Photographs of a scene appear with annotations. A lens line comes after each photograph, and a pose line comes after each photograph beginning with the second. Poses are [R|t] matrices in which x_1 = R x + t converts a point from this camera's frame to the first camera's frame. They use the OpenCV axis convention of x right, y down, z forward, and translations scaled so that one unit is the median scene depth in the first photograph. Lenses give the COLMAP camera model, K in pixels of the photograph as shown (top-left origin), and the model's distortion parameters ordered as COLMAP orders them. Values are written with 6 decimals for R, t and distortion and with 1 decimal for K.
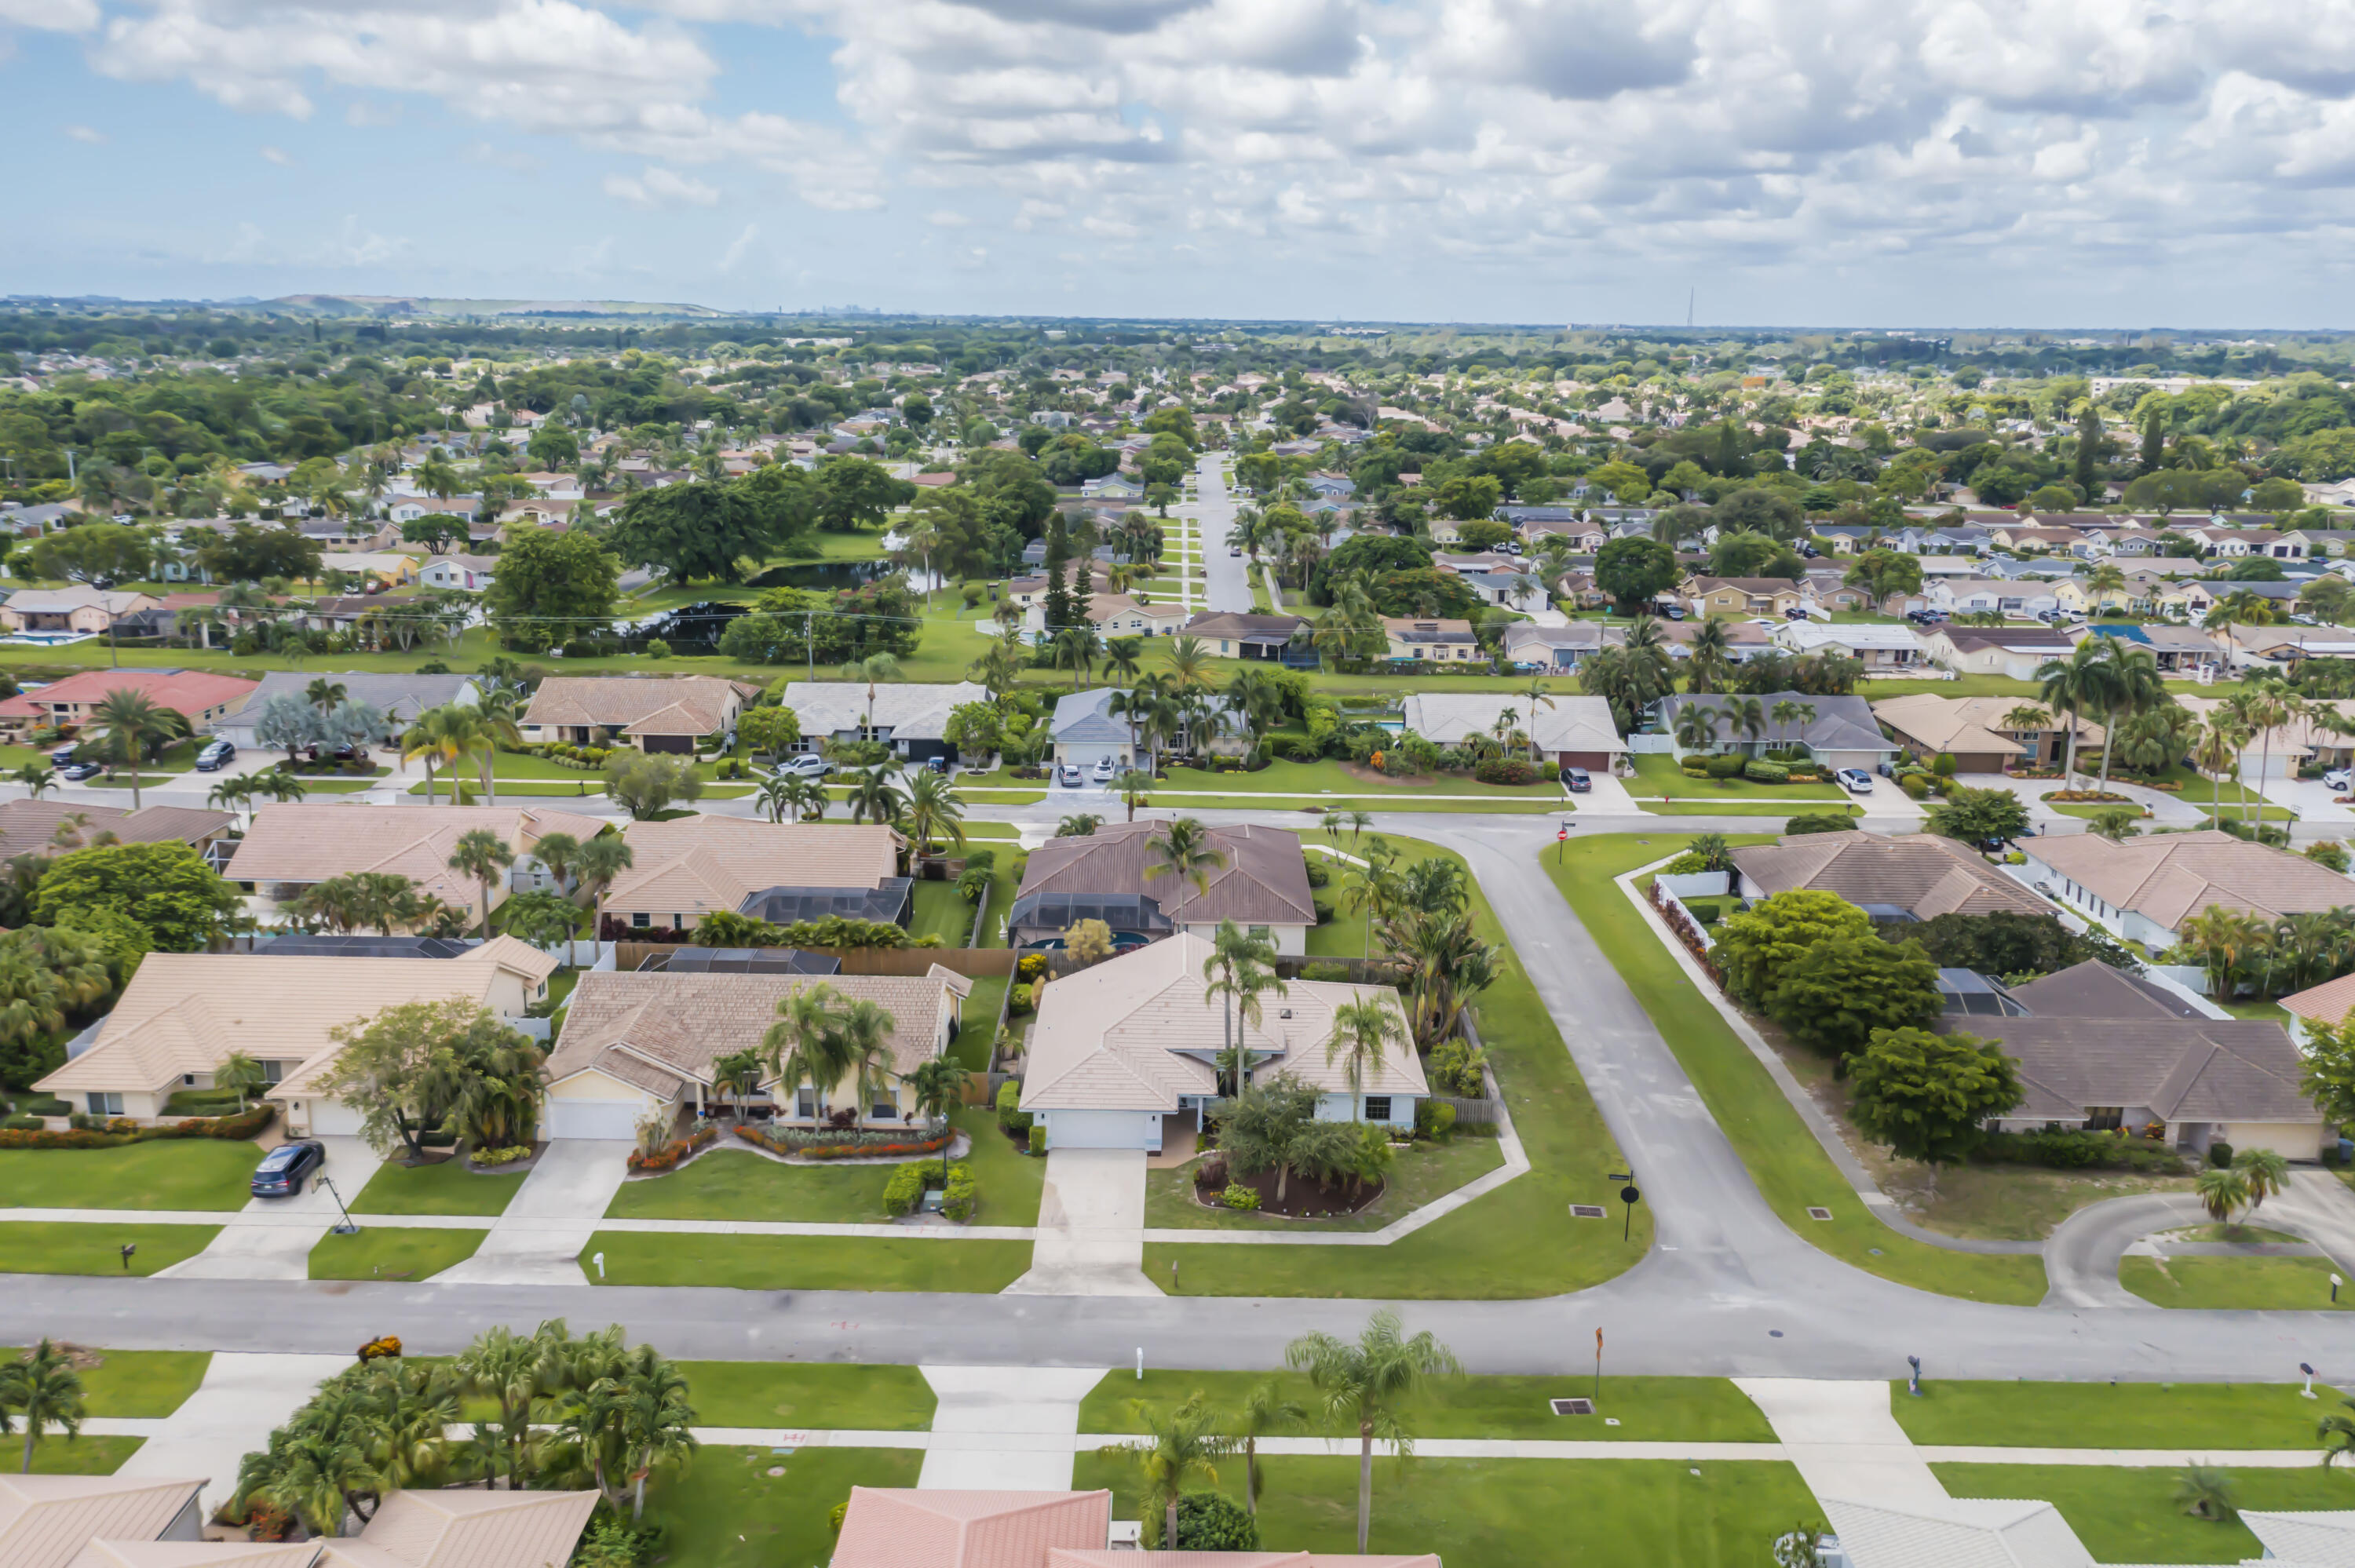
lens RADIAL K [[1868.3, 0, 1182.9], [0, 1868.3, 824.3], [0, 0, 1]] dist [0.004773, 0.009446]
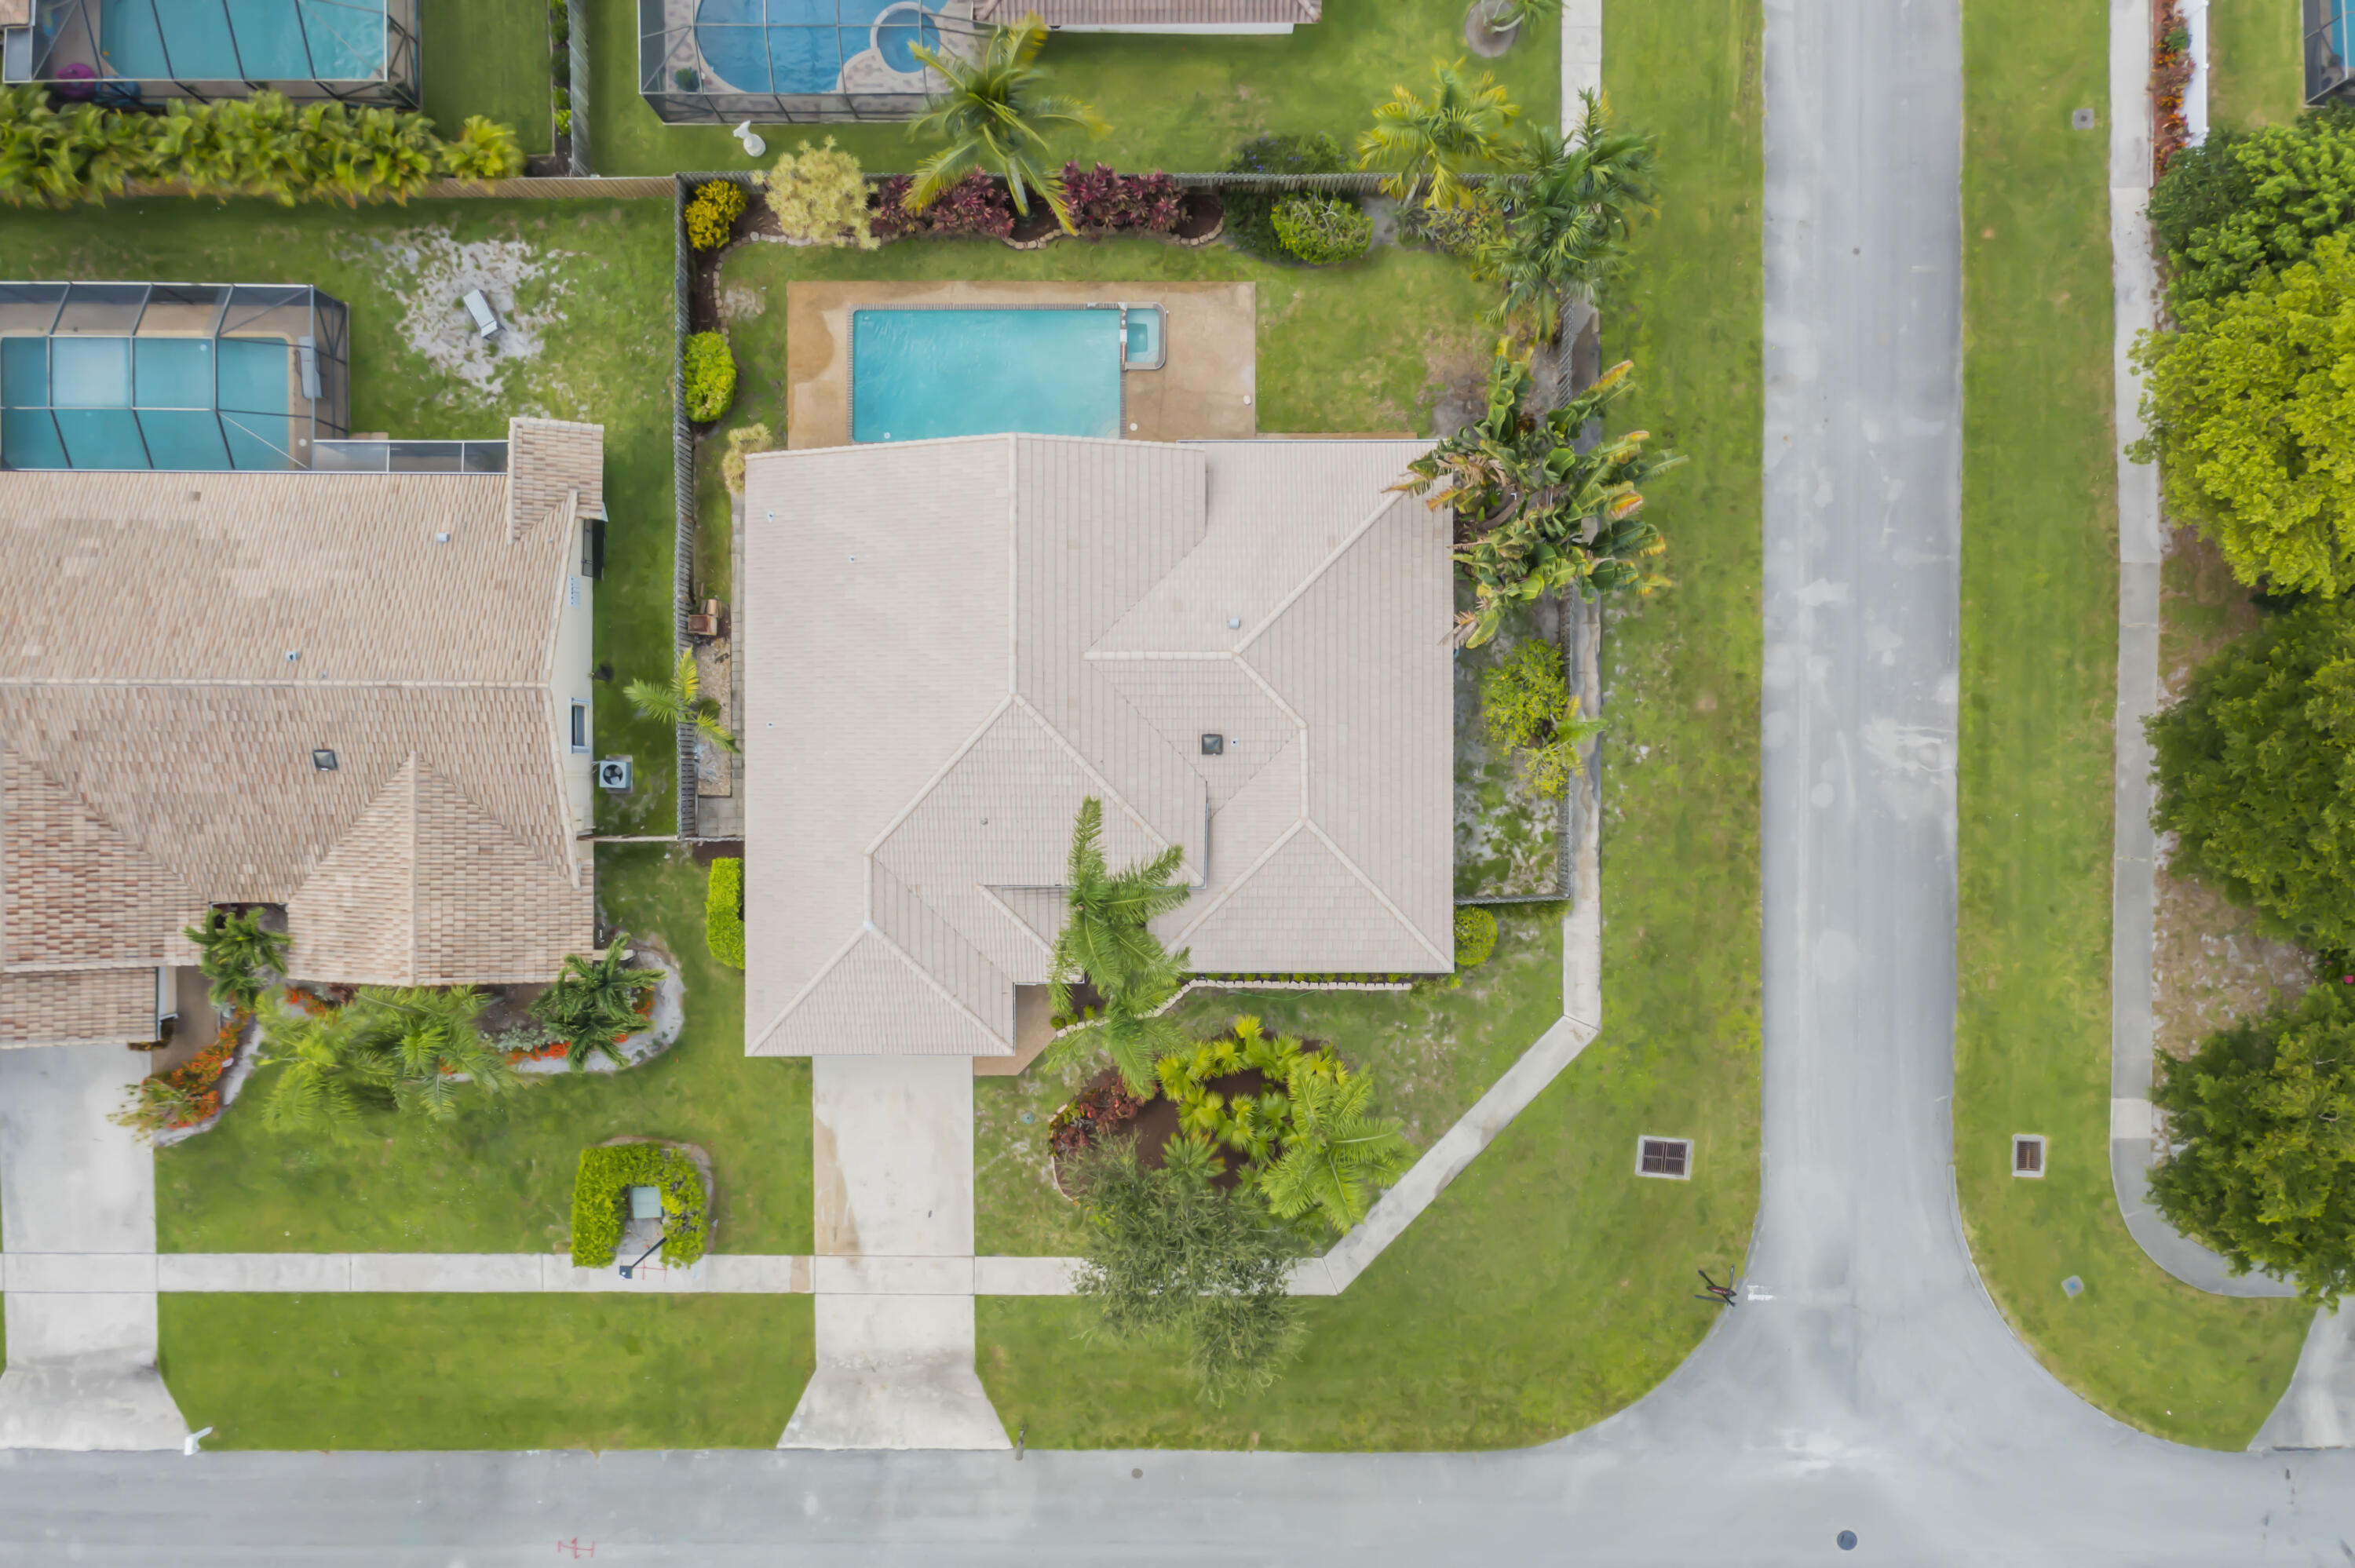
lens RADIAL K [[1814.0, 0, 1177.5], [0, 1814.0, 784.0], [0, 0, 1]] dist [0.016996, 0.000084]
pose [[0.999738, 0.000244, -0.022910, 0.055530], [0.022028, 0.264609, 0.964104, -0.379610], [0.006297, -0.964356, 0.264534, 0.836511]]
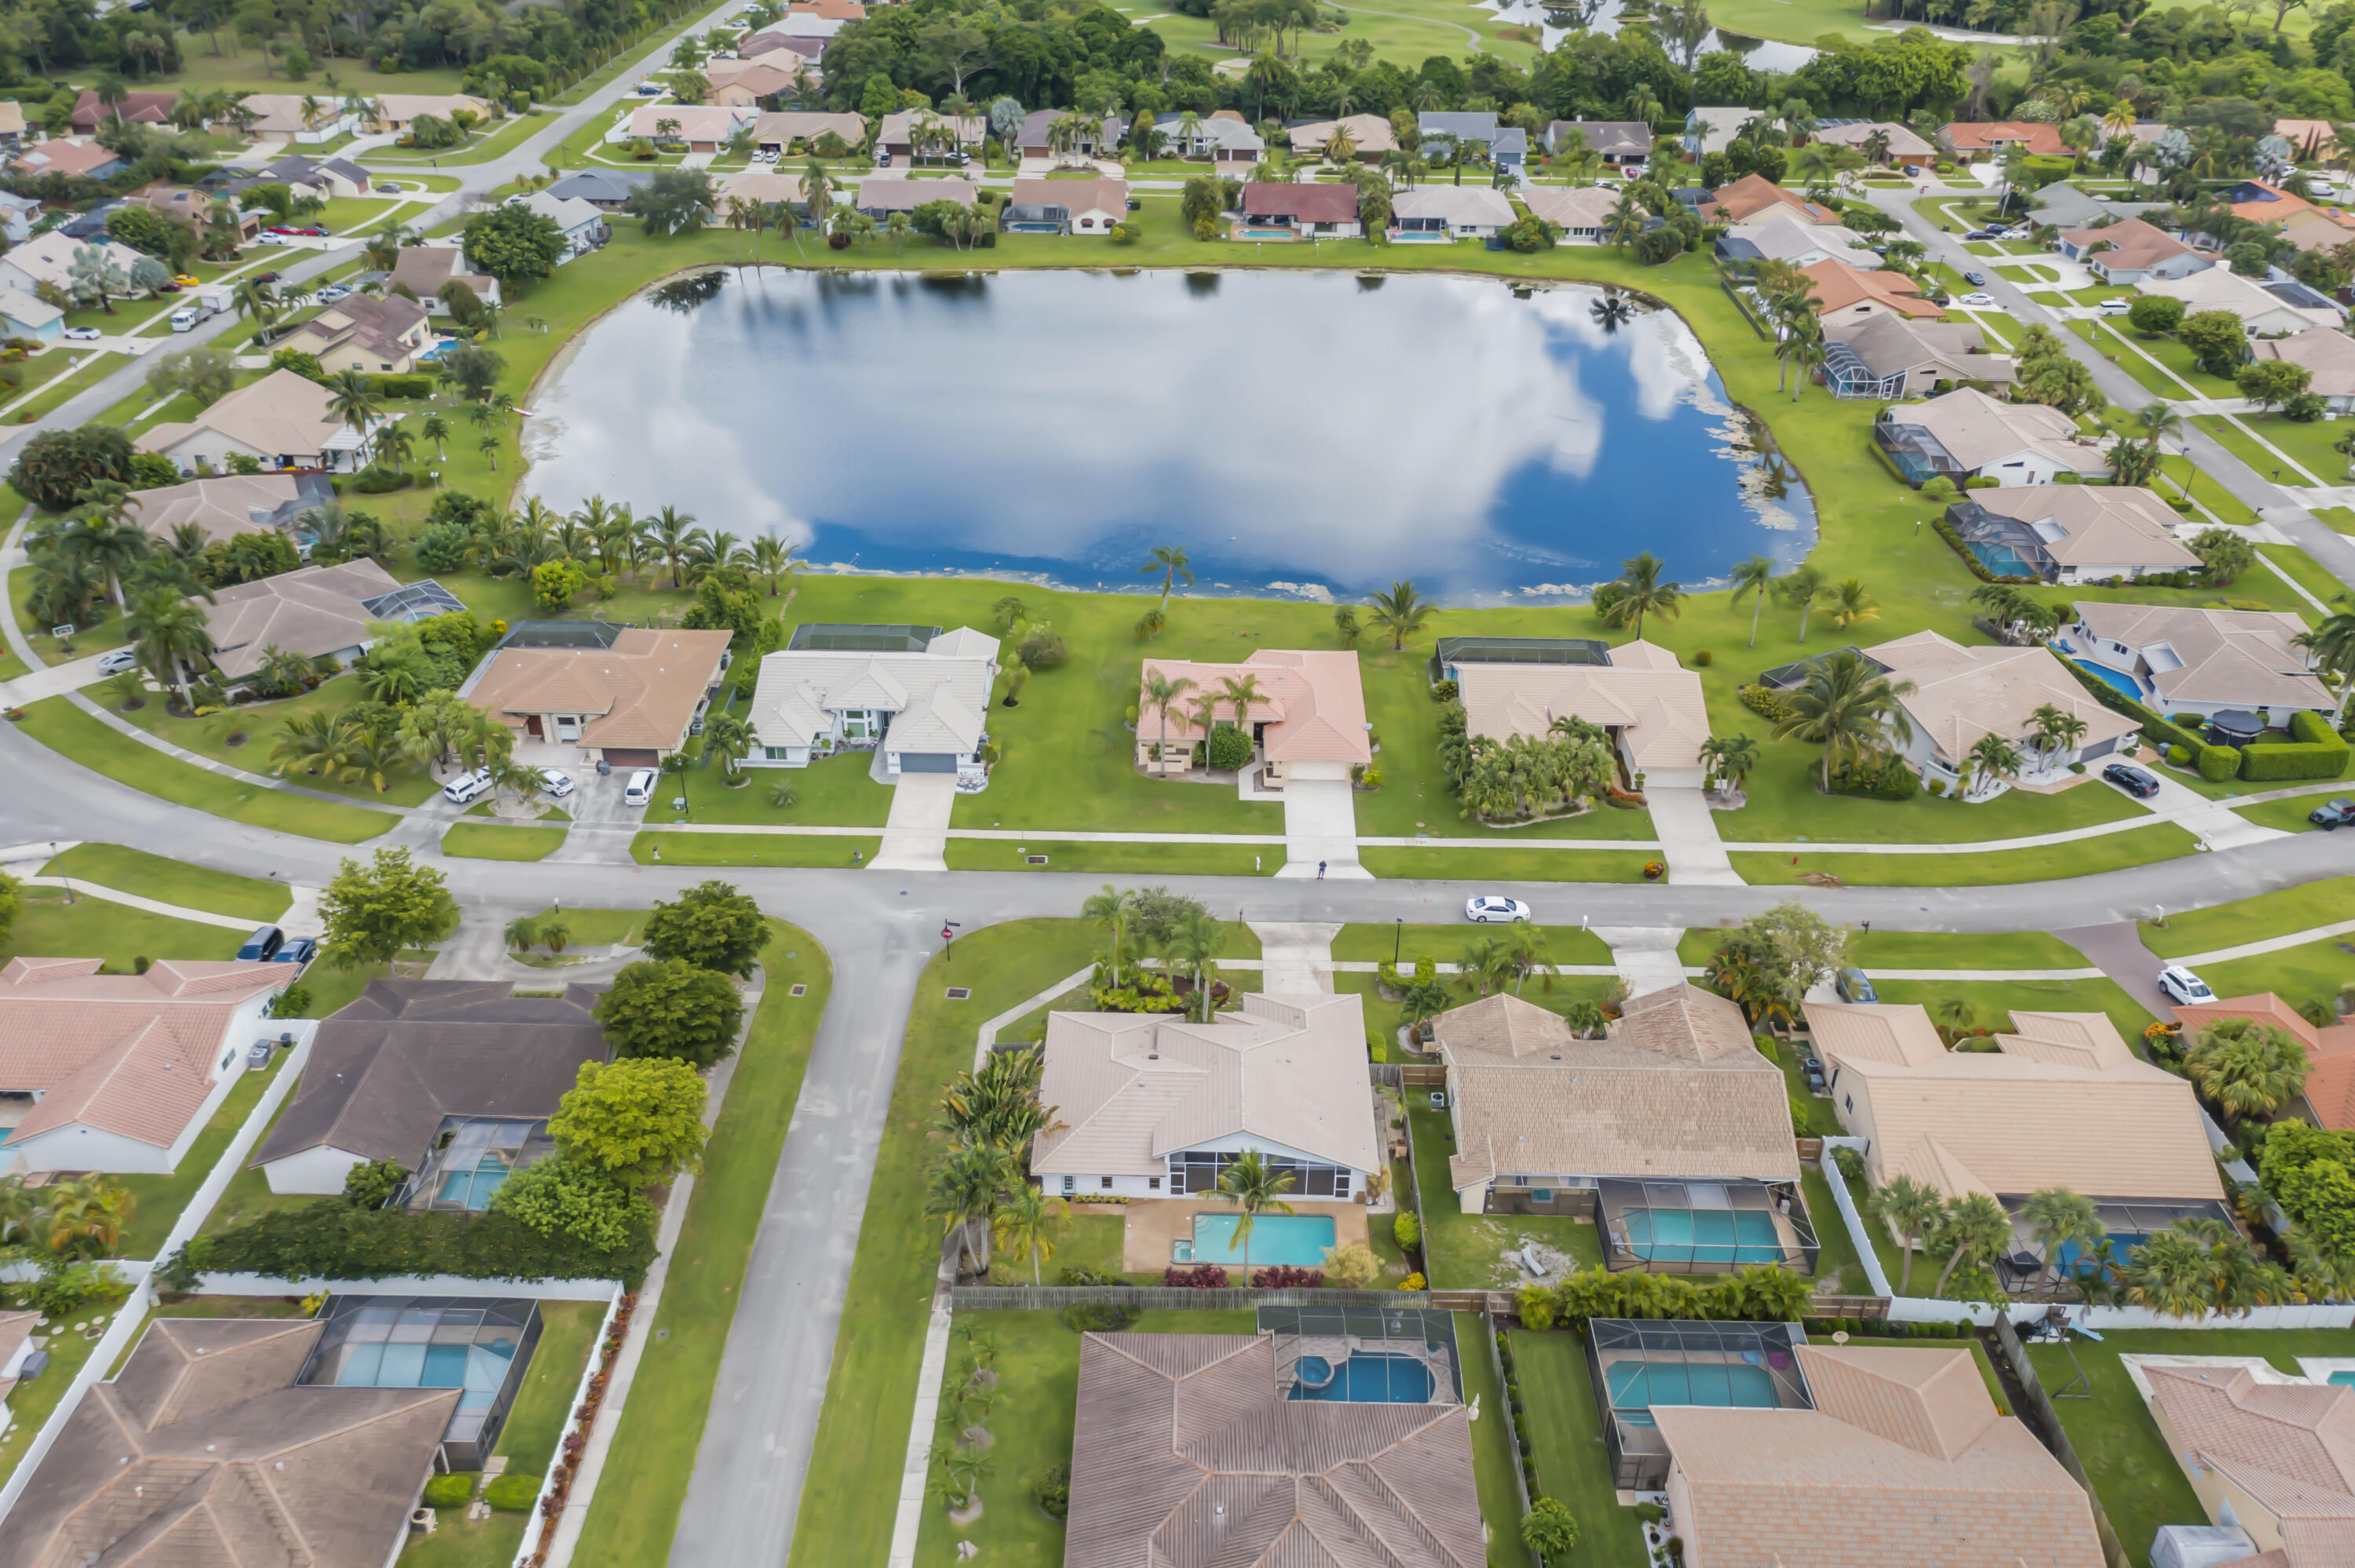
lens RADIAL K [[1852.9, 0, 1149.0], [0, 1852.9, 776.7], [0, 0, 1]] dist [-0.001014, 0.007655]
pose [[-0.999357, -0.033075, 0.013835, 0.046037], [-0.013184, 0.697877, 0.716096, -0.828799], [-0.033340, 0.715453, -0.697865, 1.645572]]
